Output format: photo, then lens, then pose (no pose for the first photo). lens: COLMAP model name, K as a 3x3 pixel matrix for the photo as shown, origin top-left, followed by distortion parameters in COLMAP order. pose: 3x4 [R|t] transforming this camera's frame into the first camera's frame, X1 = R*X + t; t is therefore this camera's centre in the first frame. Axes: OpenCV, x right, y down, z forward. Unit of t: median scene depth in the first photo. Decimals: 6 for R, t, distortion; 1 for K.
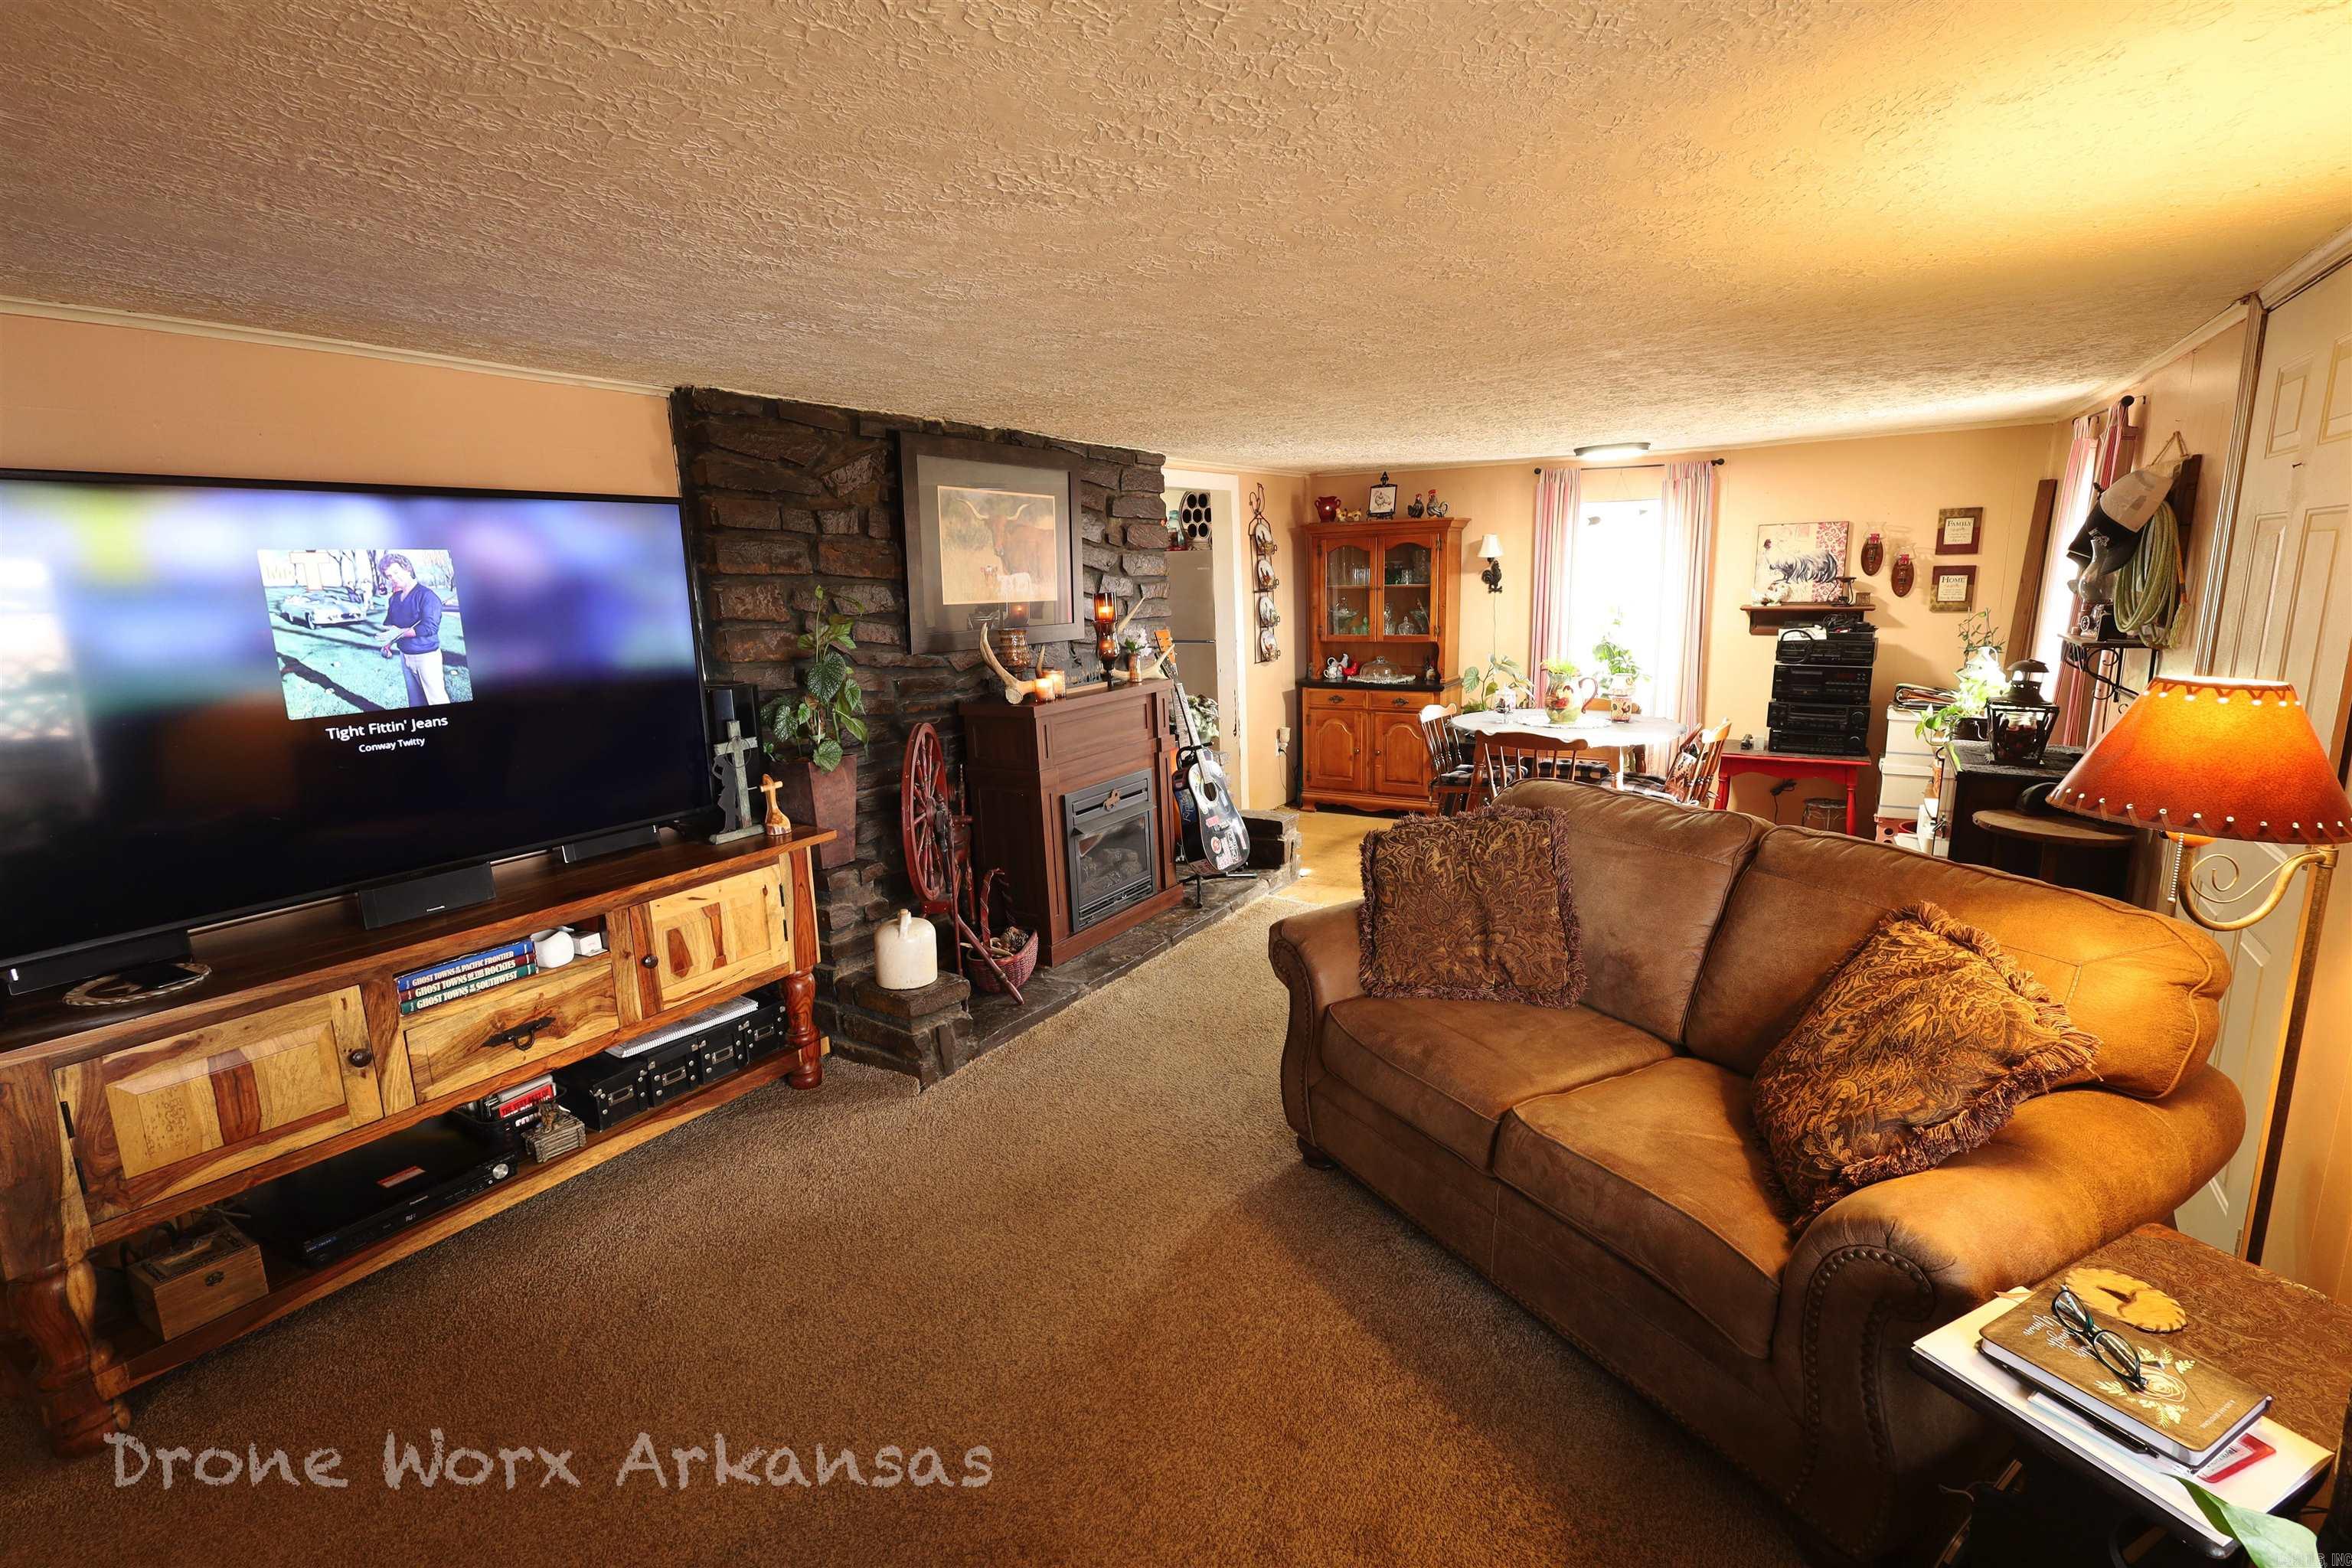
lens RADIAL K [[1082.7, 0, 1170.4], [0, 1082.7, 779.3], [0, 0, 1]] dist [0.002016, 0.000674]
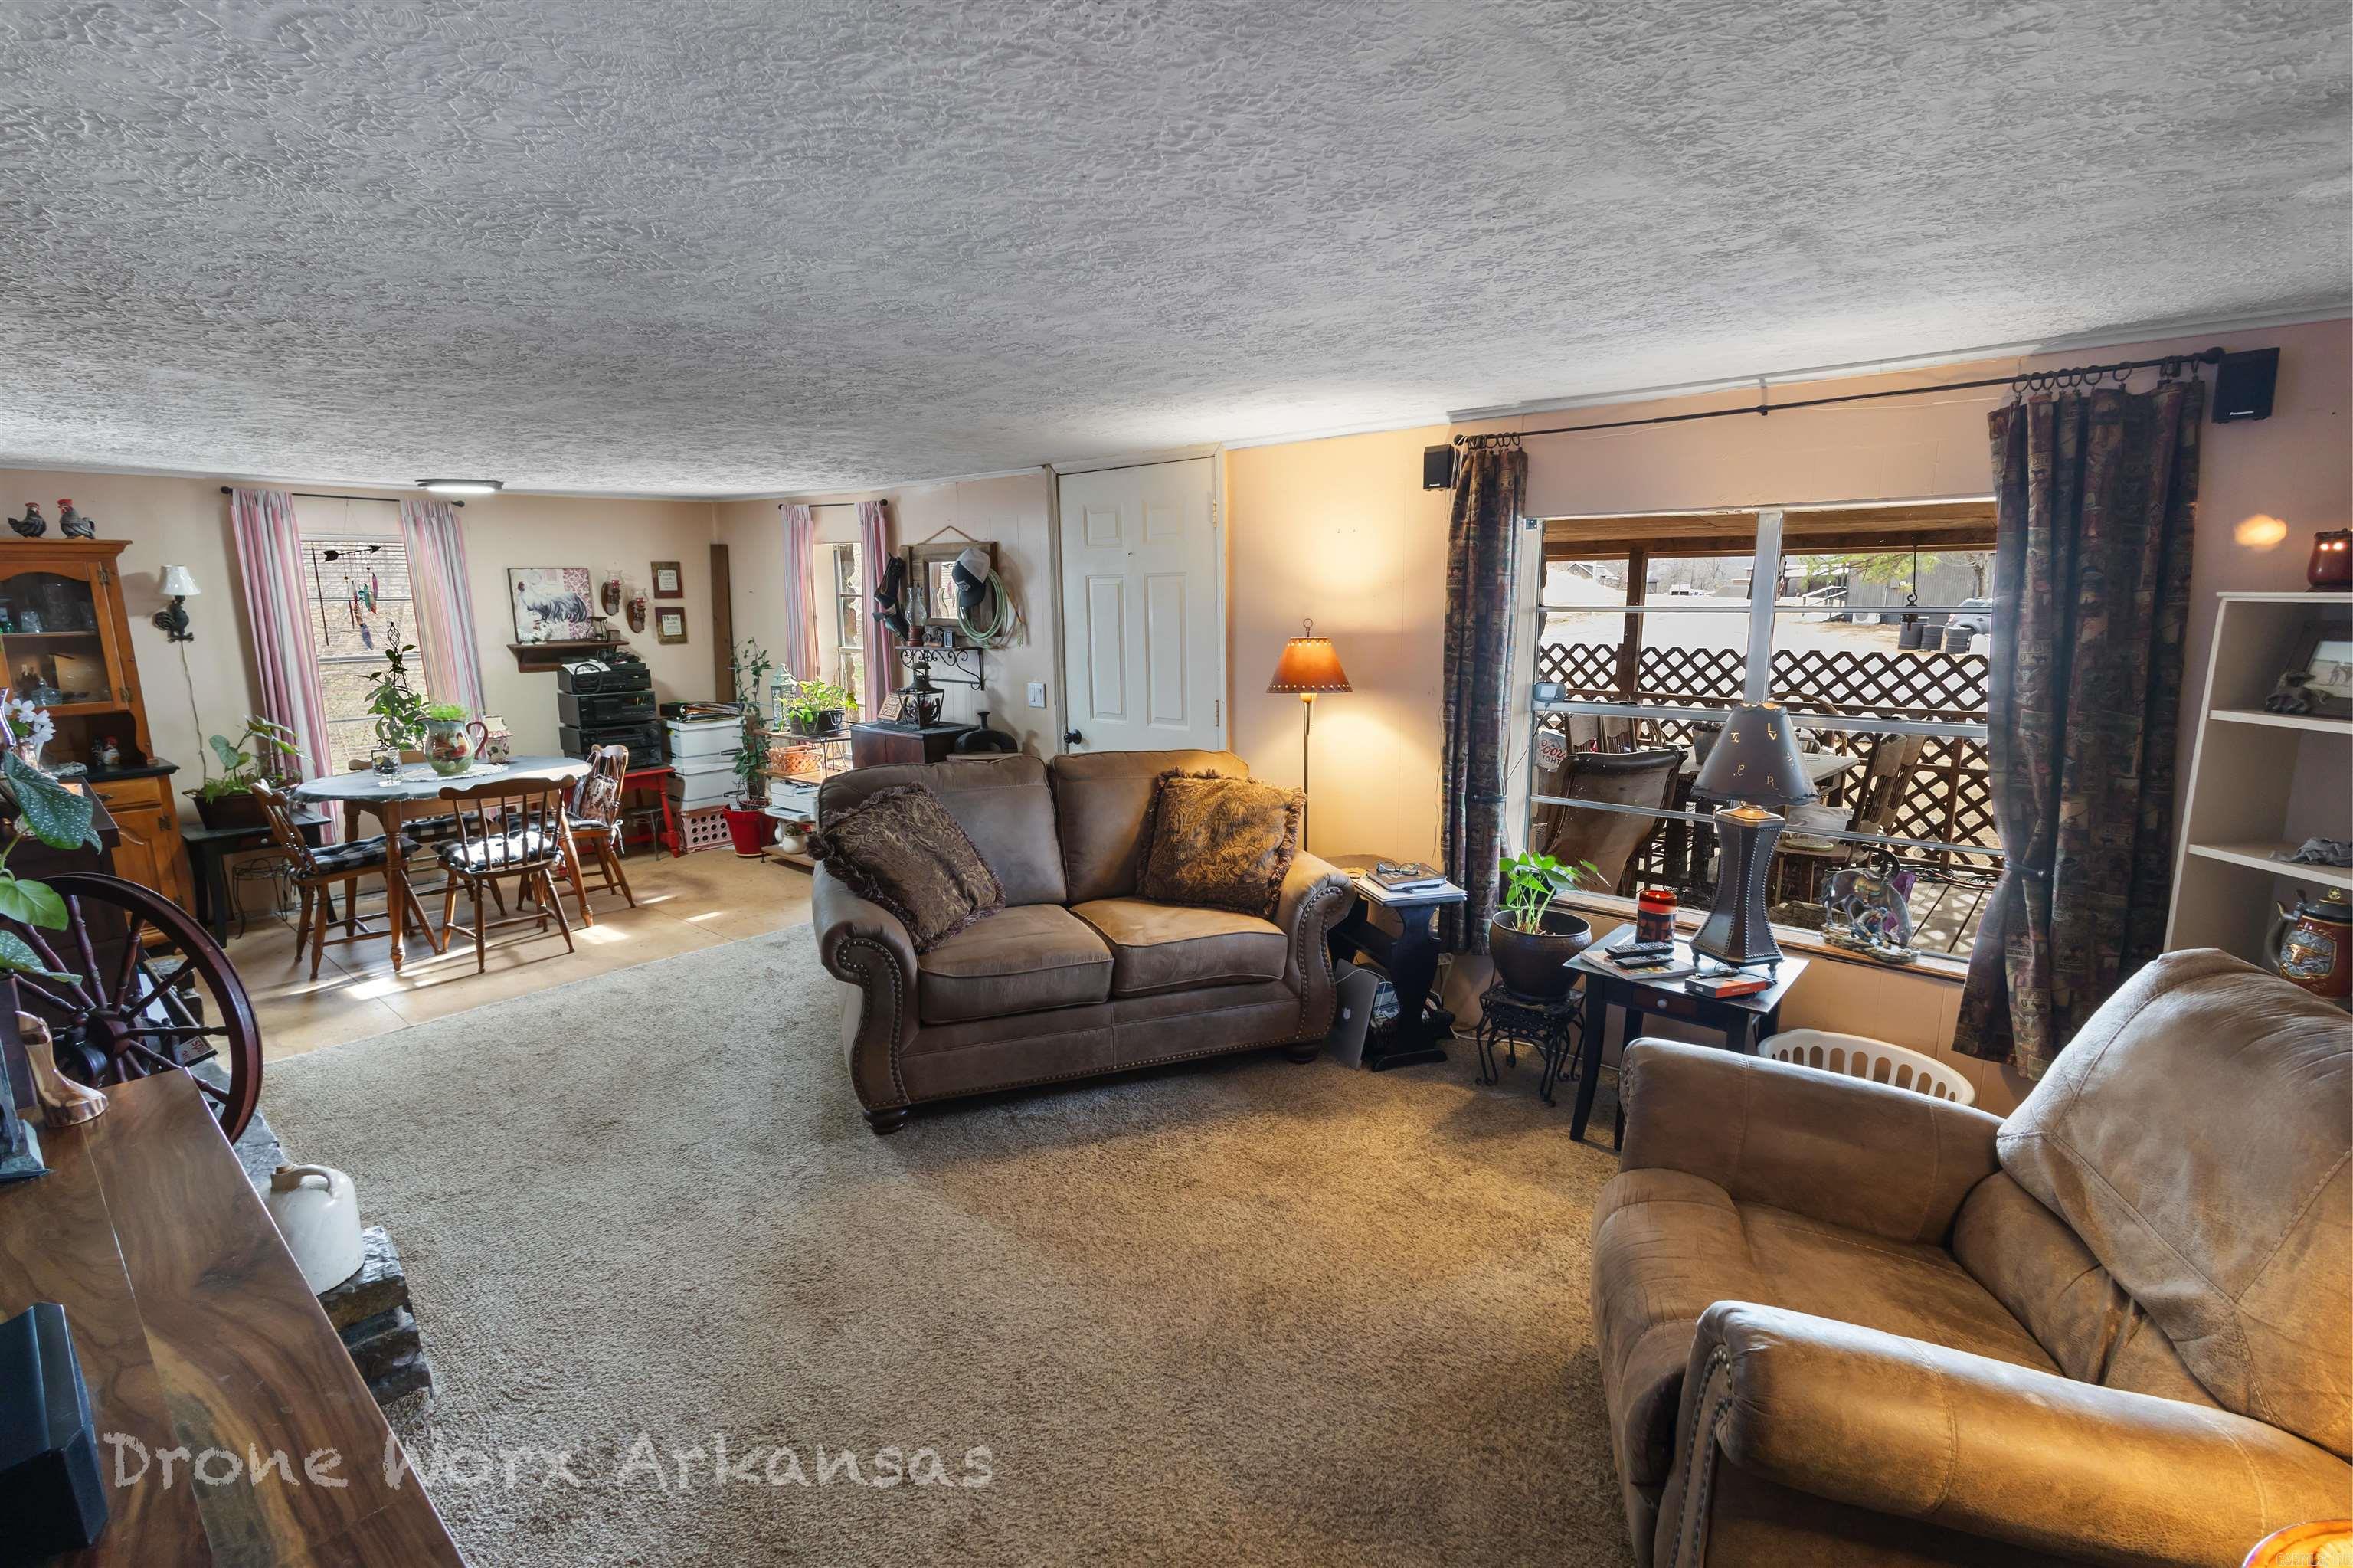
lens RADIAL K [[1083.2, 0, 1172.6], [0, 1083.2, 783.6], [0, 0, 1]] dist [0.002016, 0.000674]
pose [[0.149343, -0.152649, 0.976931, -0.433658], [0.197982, 0.972620, 0.121710, -0.033567], [-0.968762, 0.175239, 0.175475, 0.238282]]
